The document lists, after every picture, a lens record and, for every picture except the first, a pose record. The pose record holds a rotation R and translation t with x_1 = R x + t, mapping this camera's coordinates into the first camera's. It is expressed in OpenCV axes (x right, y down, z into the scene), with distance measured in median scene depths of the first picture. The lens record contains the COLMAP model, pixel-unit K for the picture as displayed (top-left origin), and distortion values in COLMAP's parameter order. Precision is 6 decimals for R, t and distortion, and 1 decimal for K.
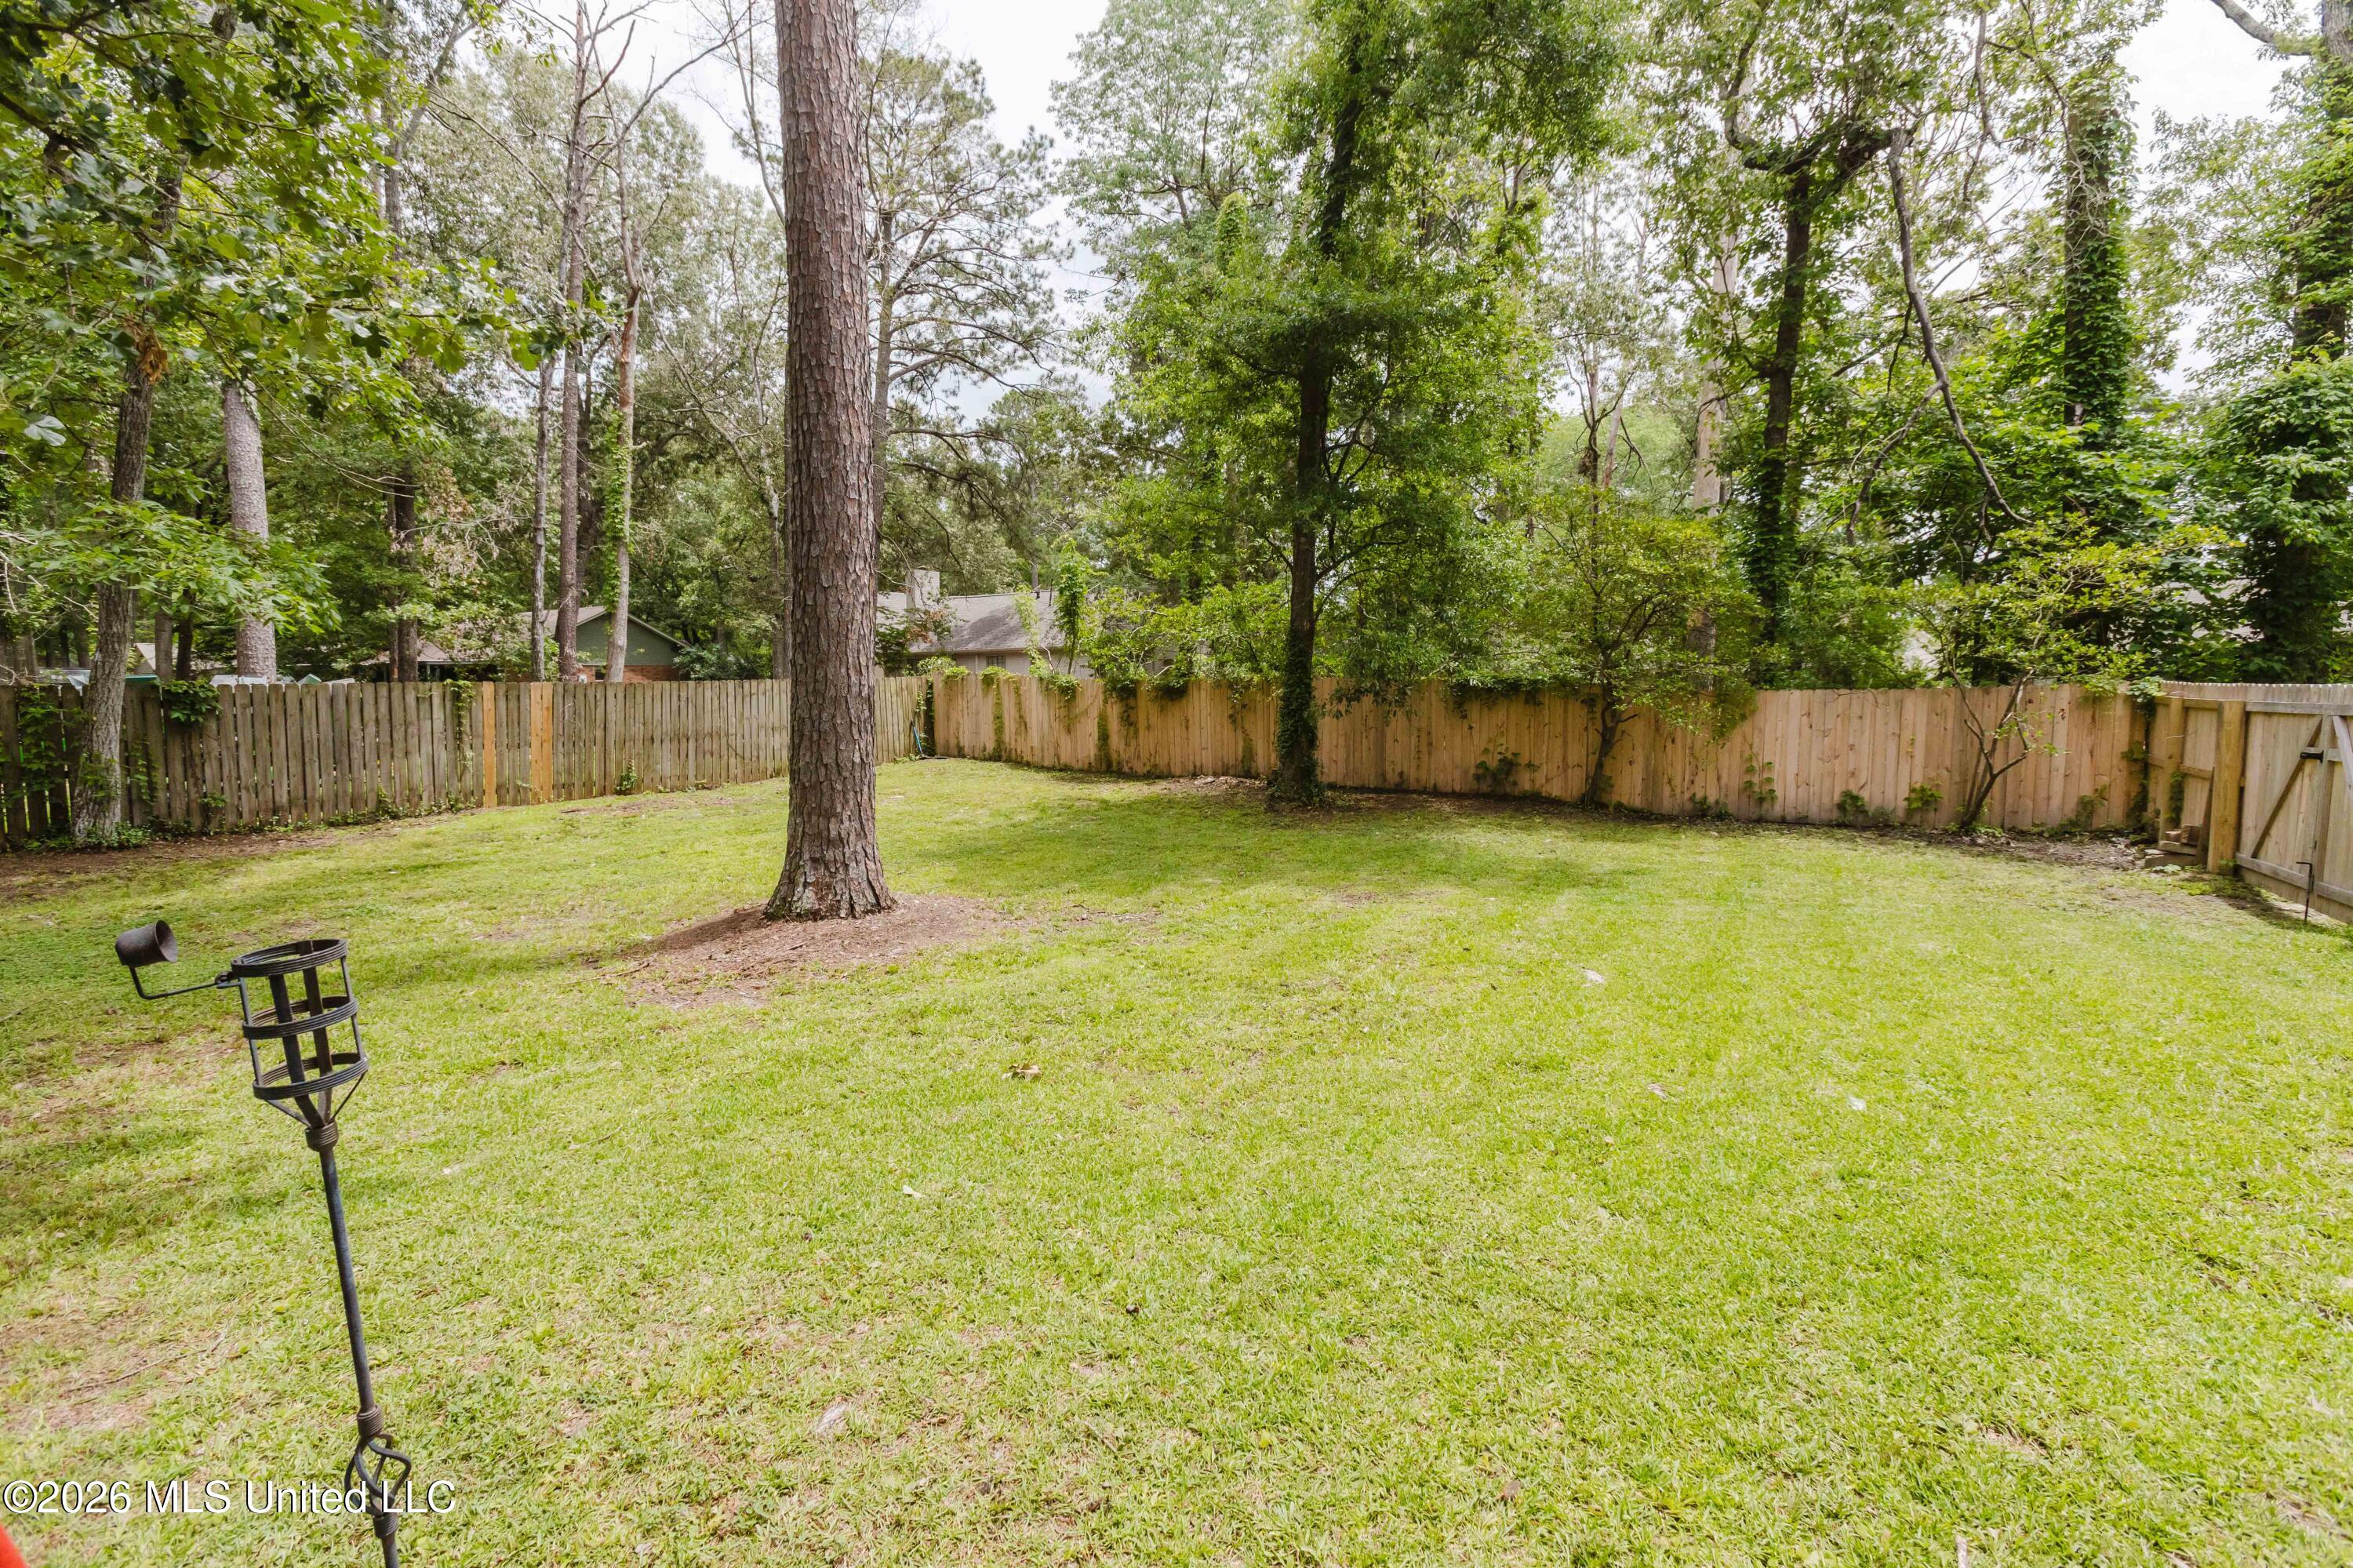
lens RADIAL K [[1056.9, 0, 1157.3], [0, 1056.9, 760.9], [0, 0, 1]] dist [0.001215, 0.002447]
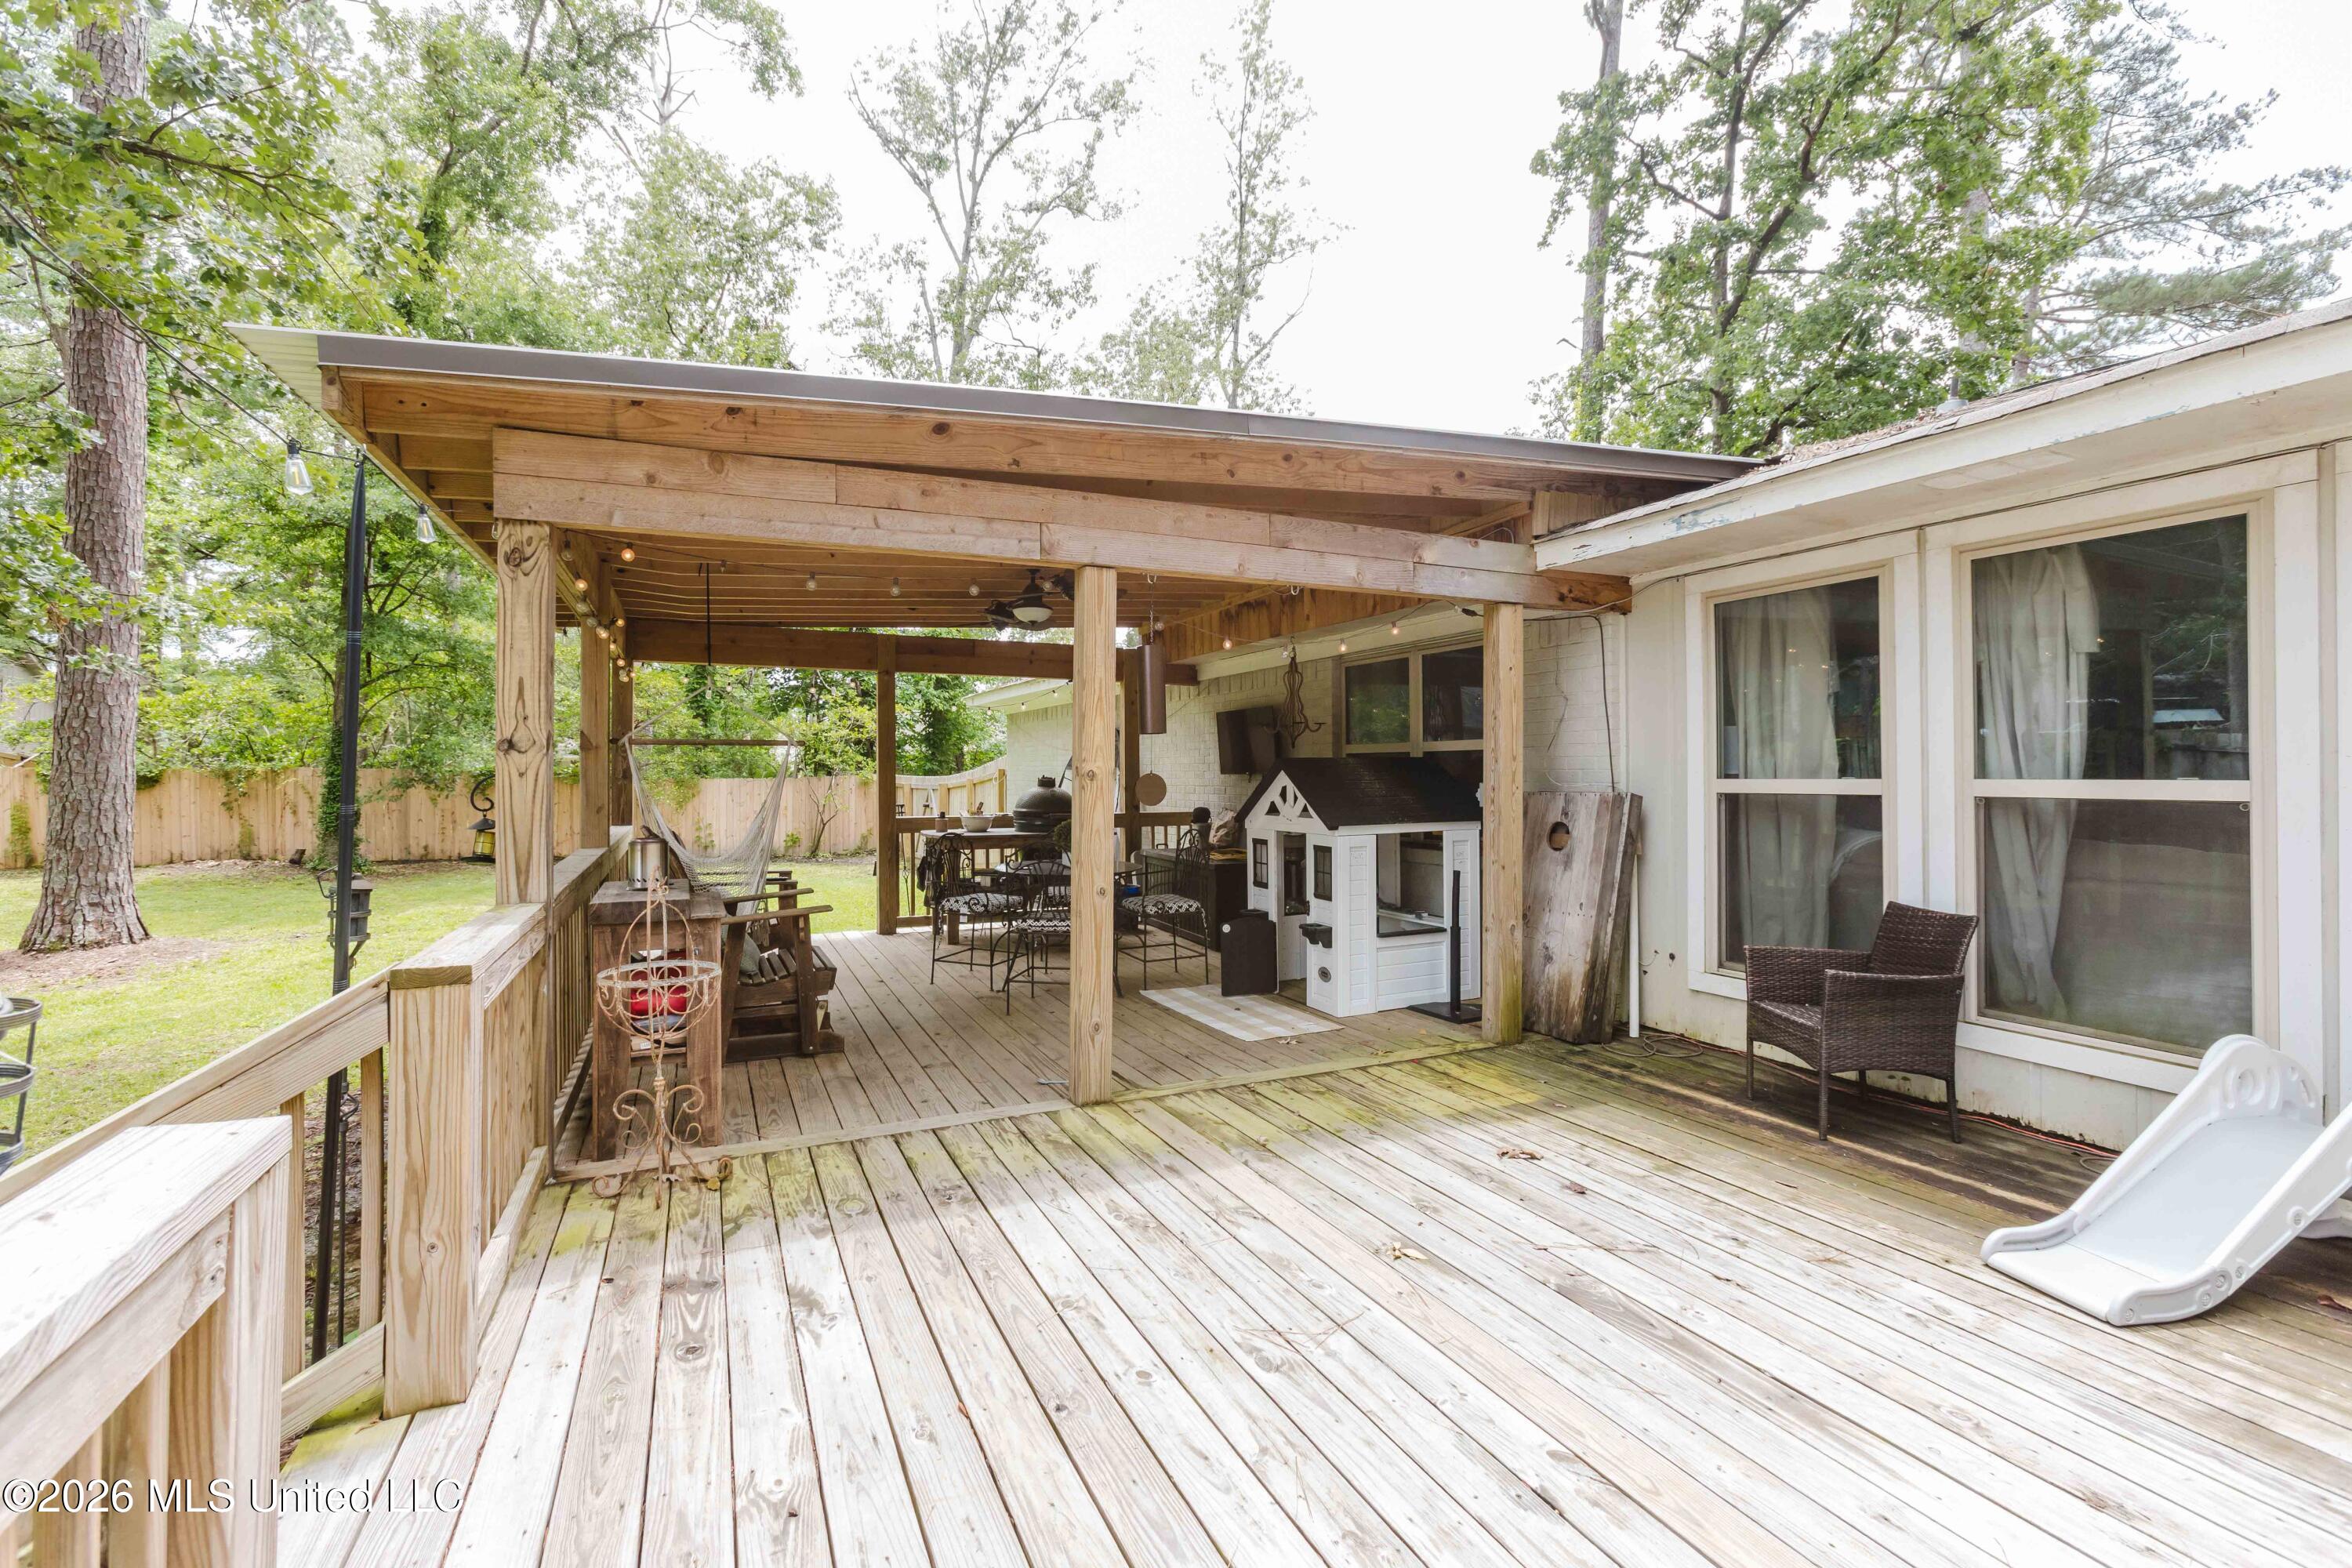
lens RADIAL K [[1056.4, 0, 1162.5], [0, 1056.4, 768.5], [0, 0, 1]] dist [0.001215, 0.002447]
pose [[0.574746, 0.006255, 0.818308, -0.362735], [0.054713, 0.997440, -0.046053, 0.031849], [-0.816501, 0.071241, 0.572932, -0.519801]]
